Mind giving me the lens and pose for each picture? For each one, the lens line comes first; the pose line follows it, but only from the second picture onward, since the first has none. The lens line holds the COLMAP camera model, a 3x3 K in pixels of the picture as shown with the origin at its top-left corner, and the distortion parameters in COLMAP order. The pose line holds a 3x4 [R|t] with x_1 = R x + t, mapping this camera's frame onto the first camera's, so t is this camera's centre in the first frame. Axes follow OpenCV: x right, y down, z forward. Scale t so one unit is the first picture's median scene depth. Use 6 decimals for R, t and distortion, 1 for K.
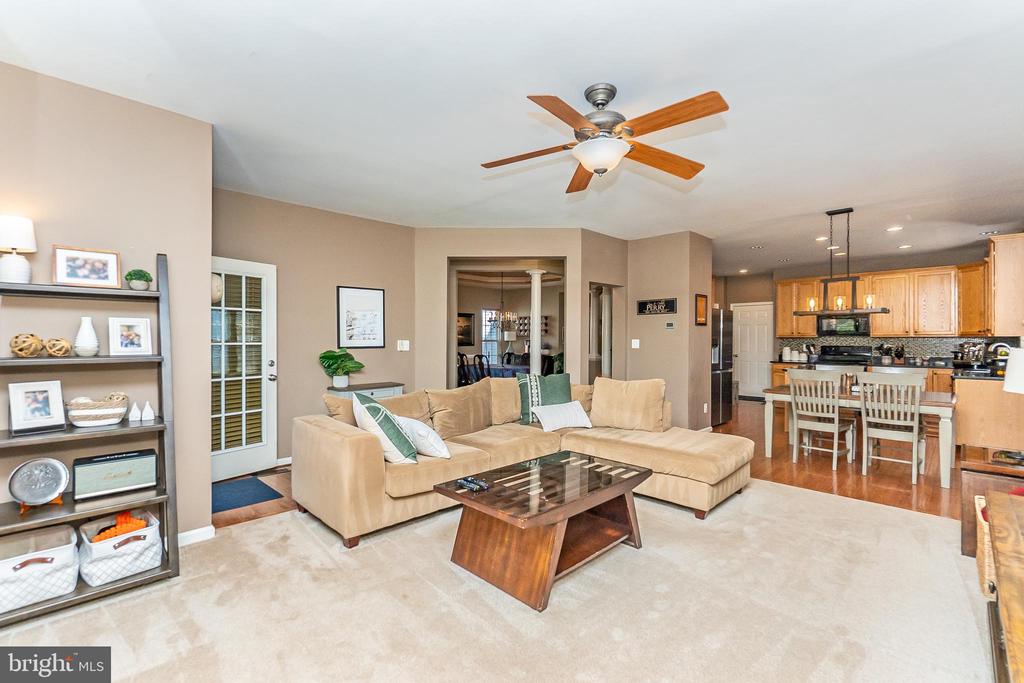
lens RADIAL K [[449.3, 0, 510.8], [0, 449.3, 339.7], [0, 0, 1]] dist [0.002479, 0.000307]
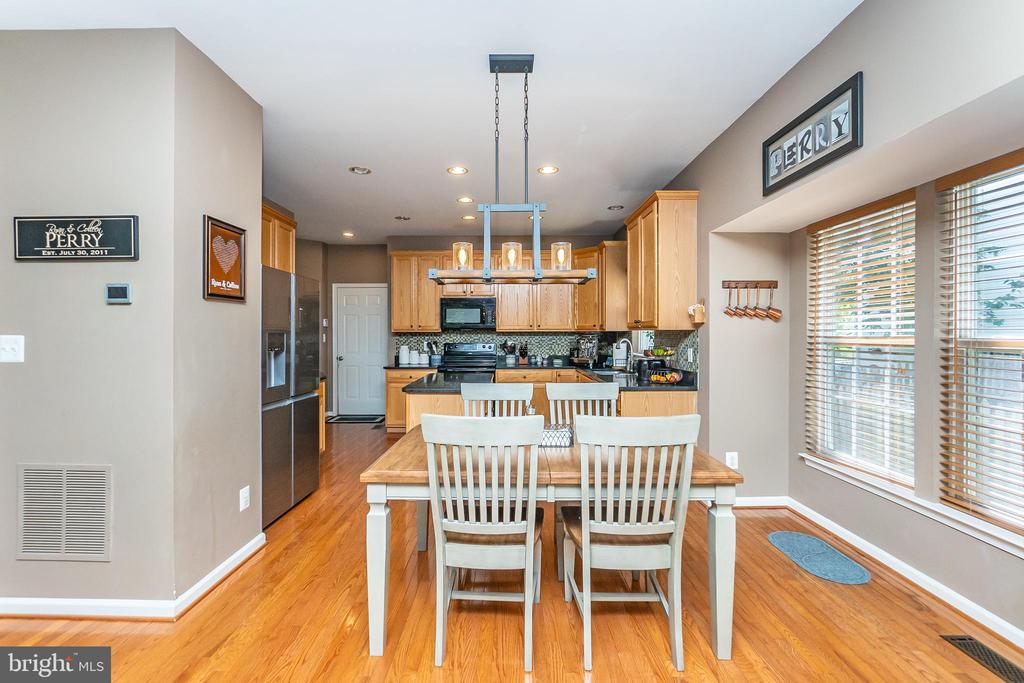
lens RADIAL K [[449.3, 0, 507.4], [0, 449.3, 337.7], [0, 0, 1]] dist [0.002479, 0.000307]
pose [[0.704730, -0.005556, 0.709454, 0.258891], [0.002445, 0.999982, 0.005403, -0.000142], [-0.709471, -0.002073, 0.704731, 0.443935]]
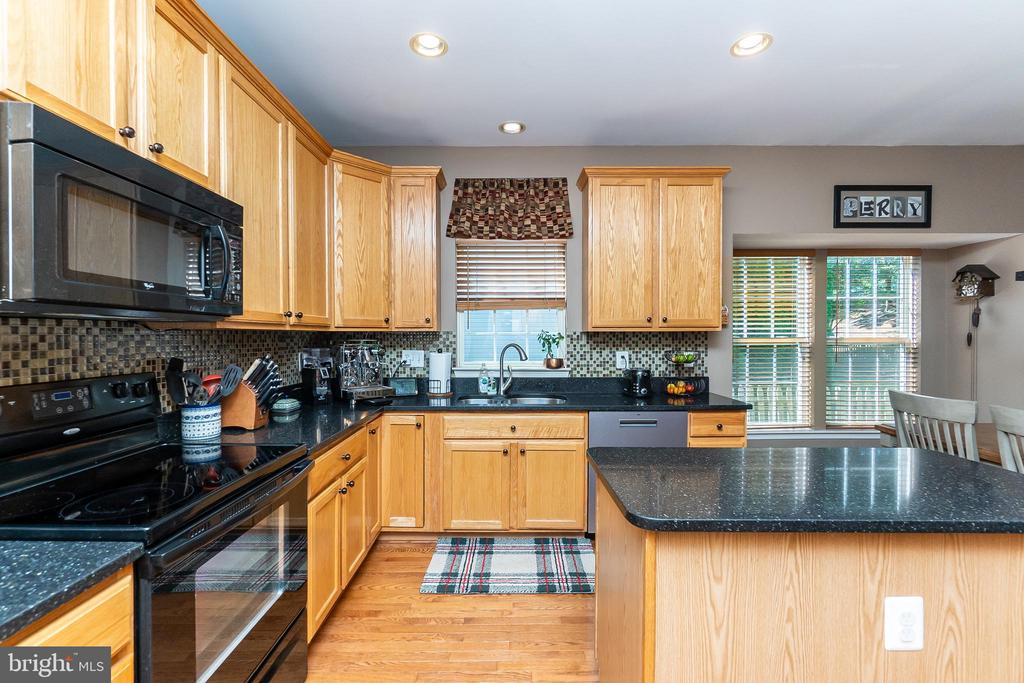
lens RADIAL K [[449.3, 0, 515.9], [0, 449.3, 342.5], [0, 0, 1]] dist [0.002479, 0.000307]
pose [[-0.712488, -0.003735, 0.701675, 0.563455], [0.006543, 0.999907, 0.011967, -0.001389], [-0.701654, 0.013117, -0.712397, 1.096363]]
